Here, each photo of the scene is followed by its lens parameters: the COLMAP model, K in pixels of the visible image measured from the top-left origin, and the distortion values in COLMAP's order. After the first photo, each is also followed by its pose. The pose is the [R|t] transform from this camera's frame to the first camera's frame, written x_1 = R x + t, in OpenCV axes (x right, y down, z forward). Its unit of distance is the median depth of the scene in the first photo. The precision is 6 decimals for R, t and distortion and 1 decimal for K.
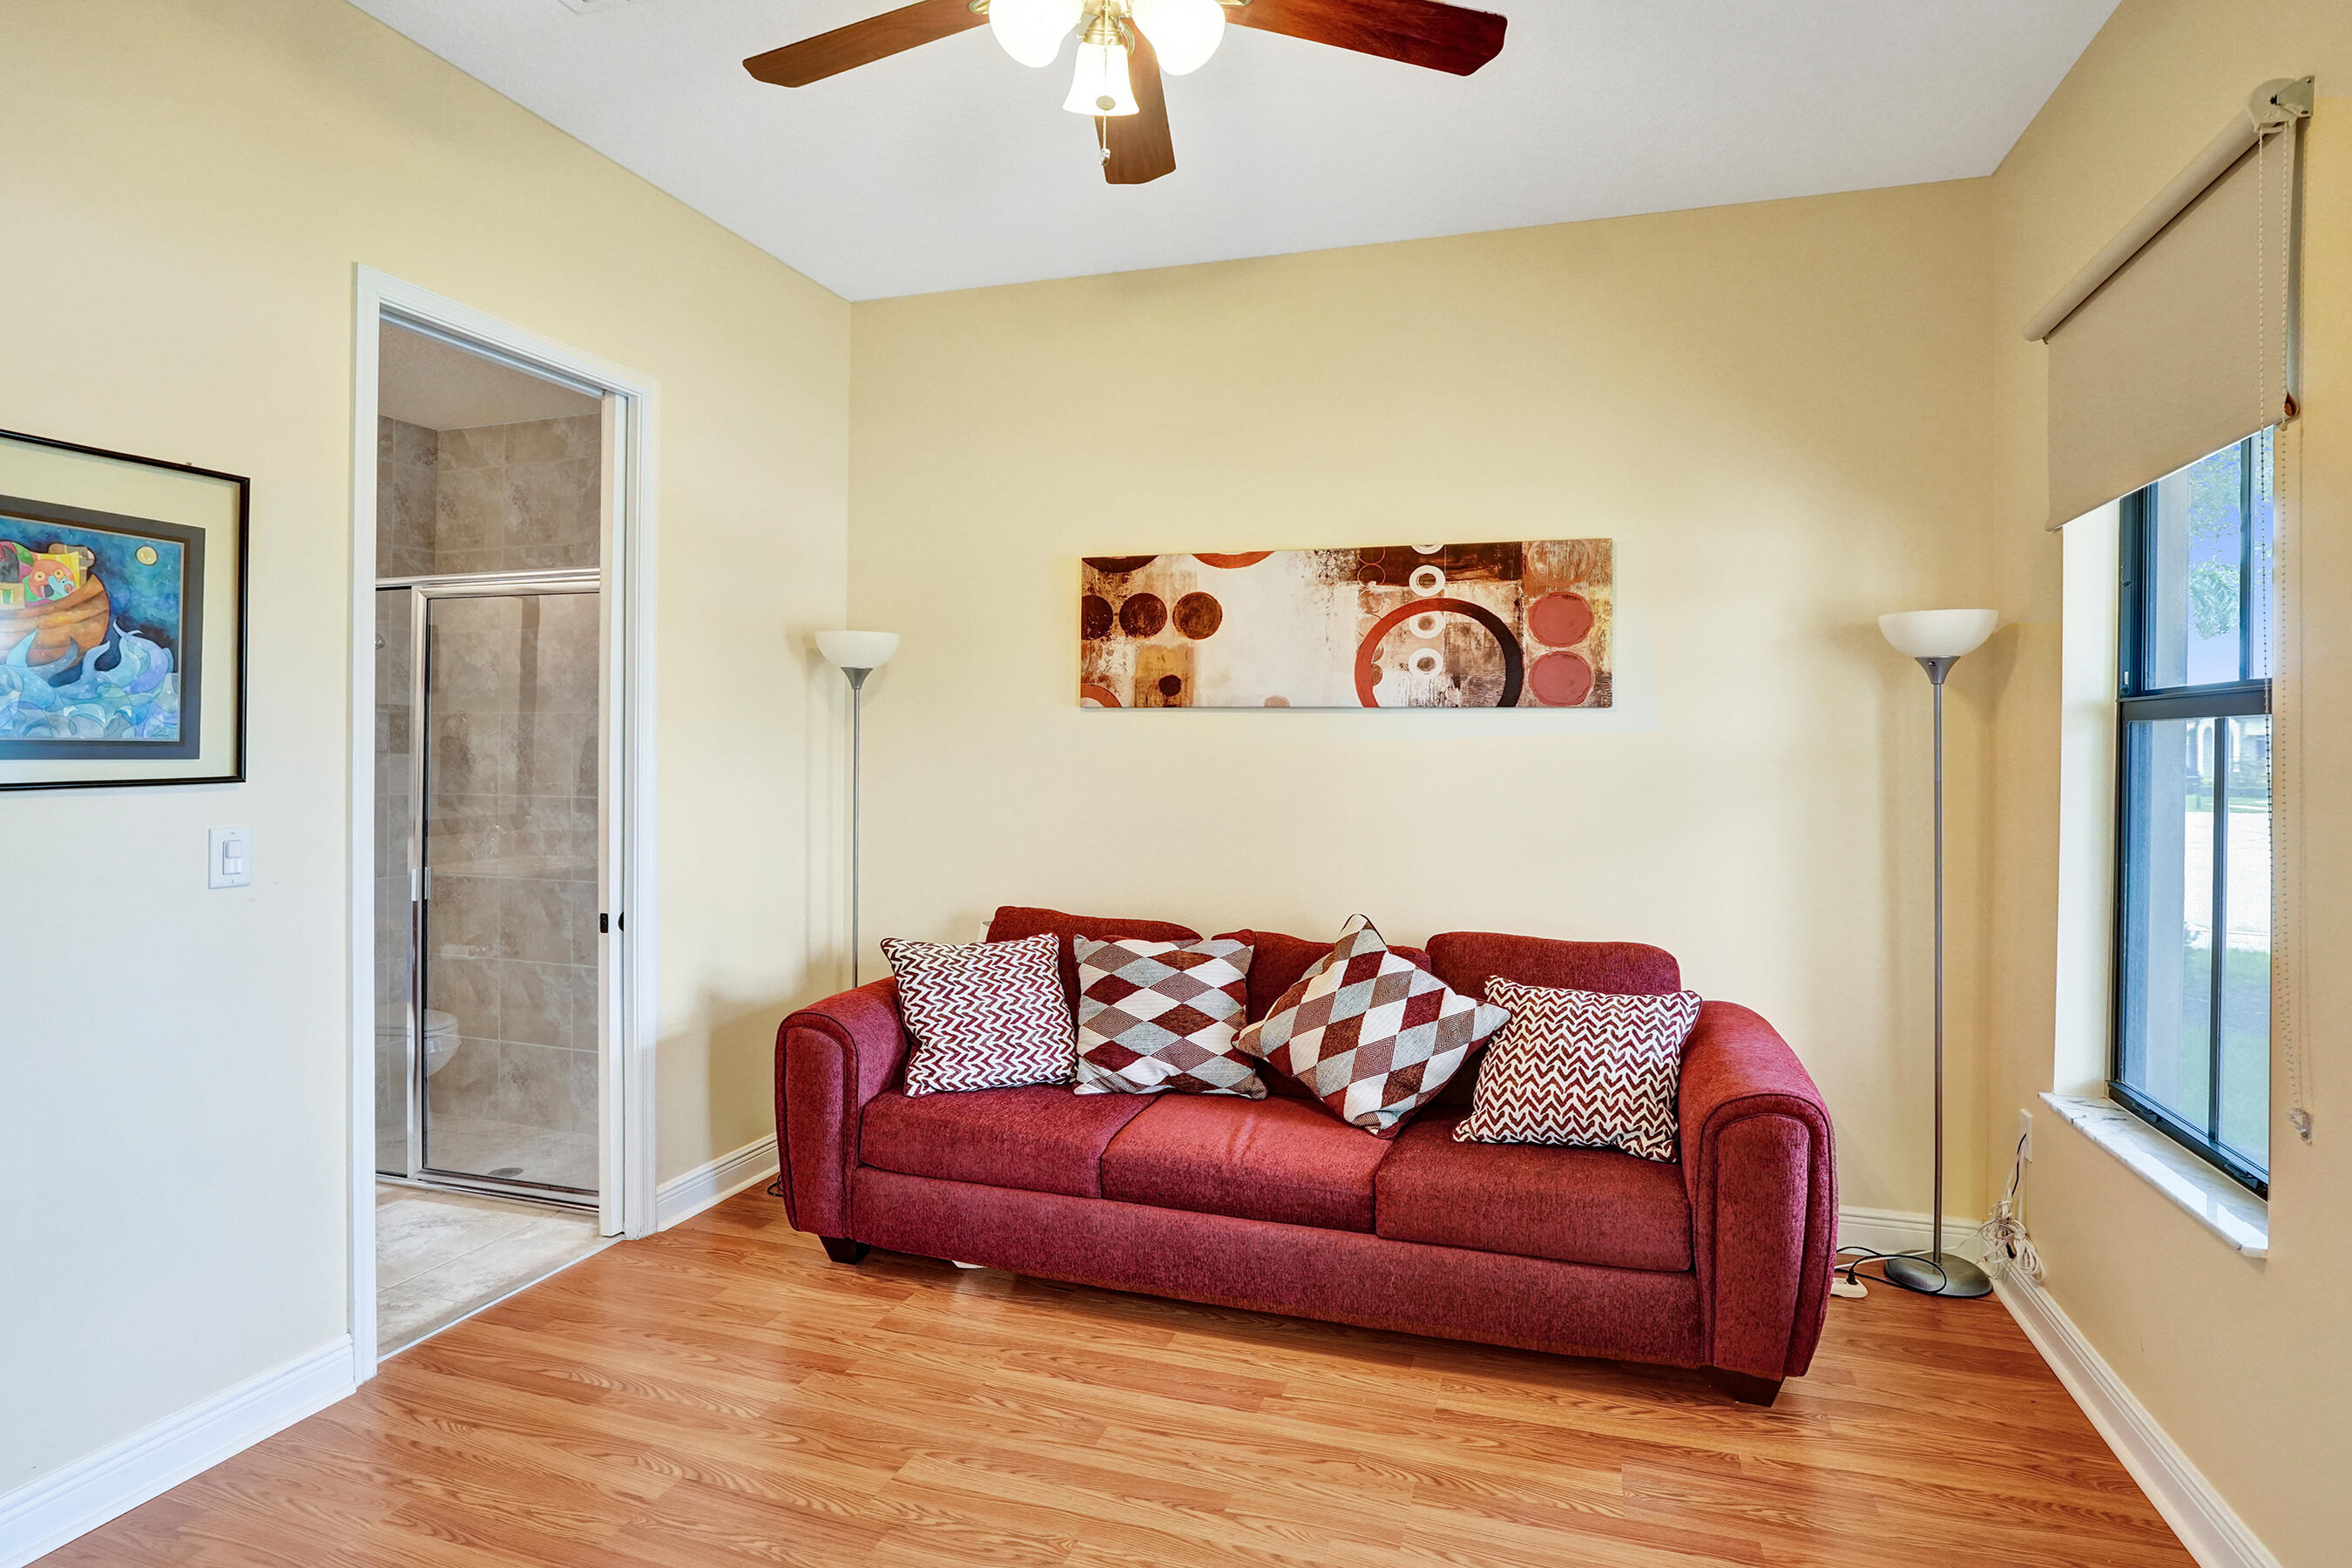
lens RADIAL K [[1267.4, 0, 1179.0], [0, 1267.4, 777.8], [0, 0, 1]] dist [-0.061273, 0.035800]
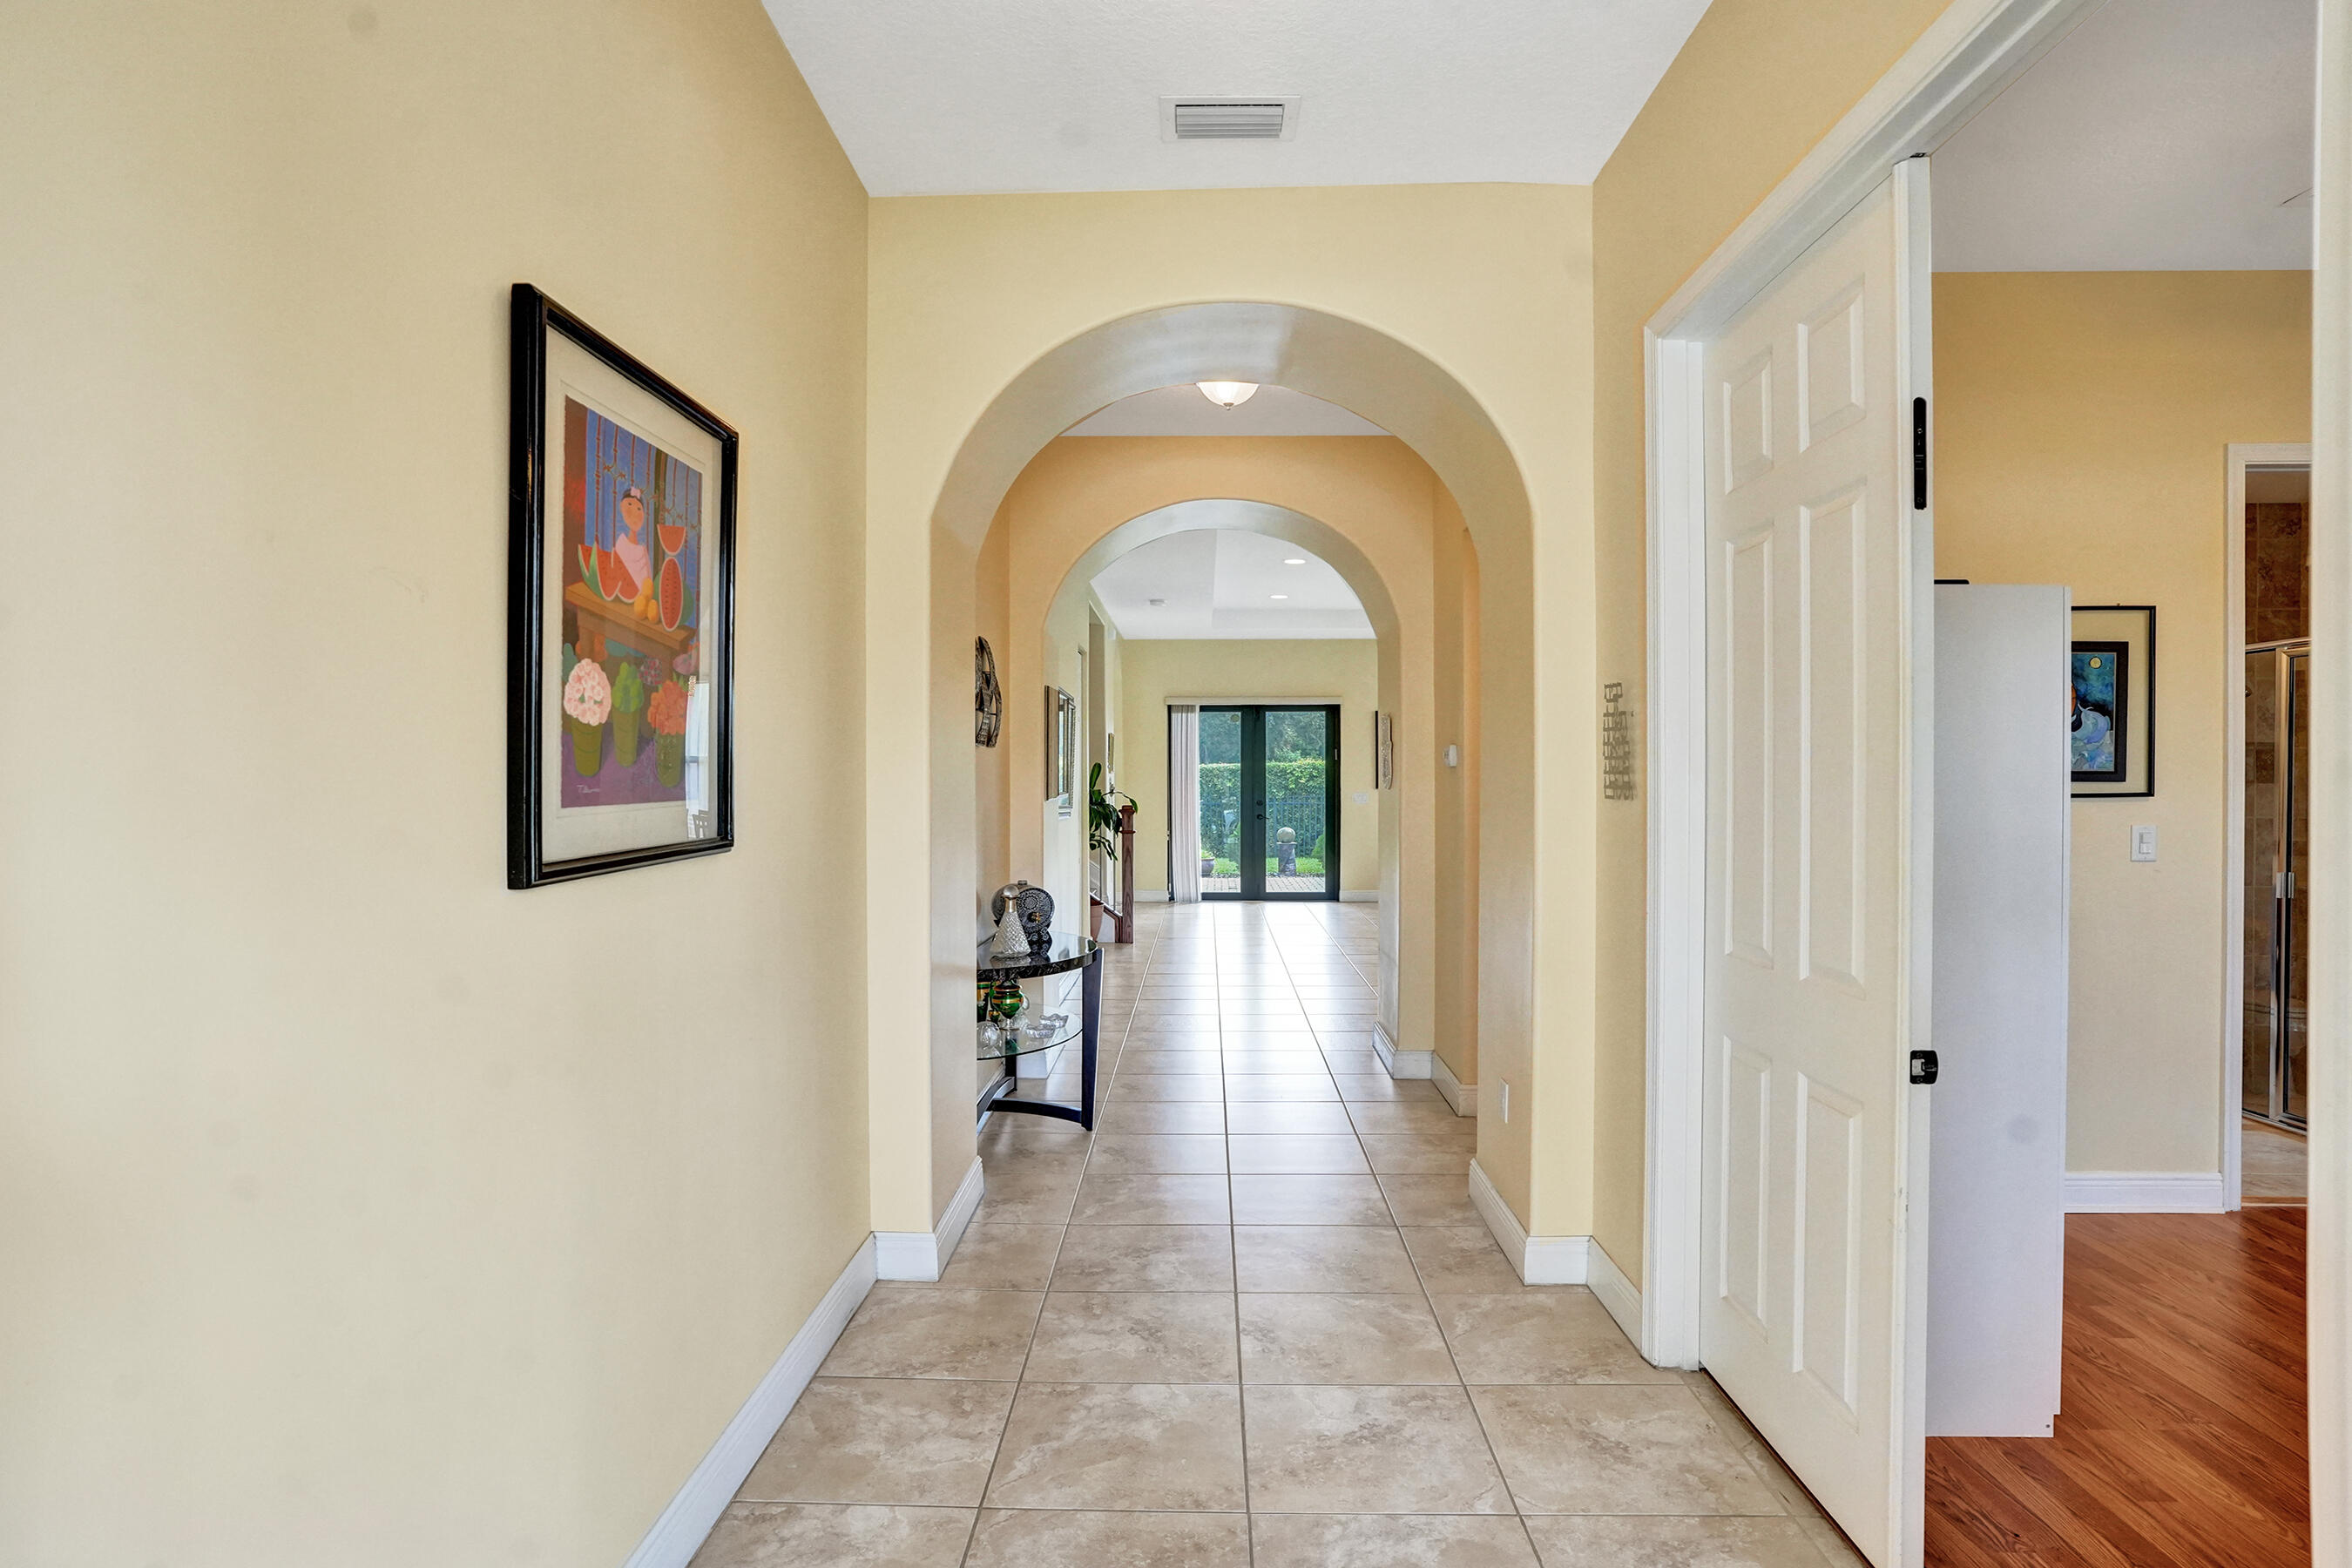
lens RADIAL K [[1267.4, 0, 1179.0], [0, 1267.4, 777.8], [0, 0, 1]] dist [-0.061273, 0.035800]
pose [[0.283365, -0.013851, -0.958912, 0.391233], [-0.018015, 0.999642, -0.019763, 0.031363], [0.958843, 0.022875, 0.283014, -0.613073]]
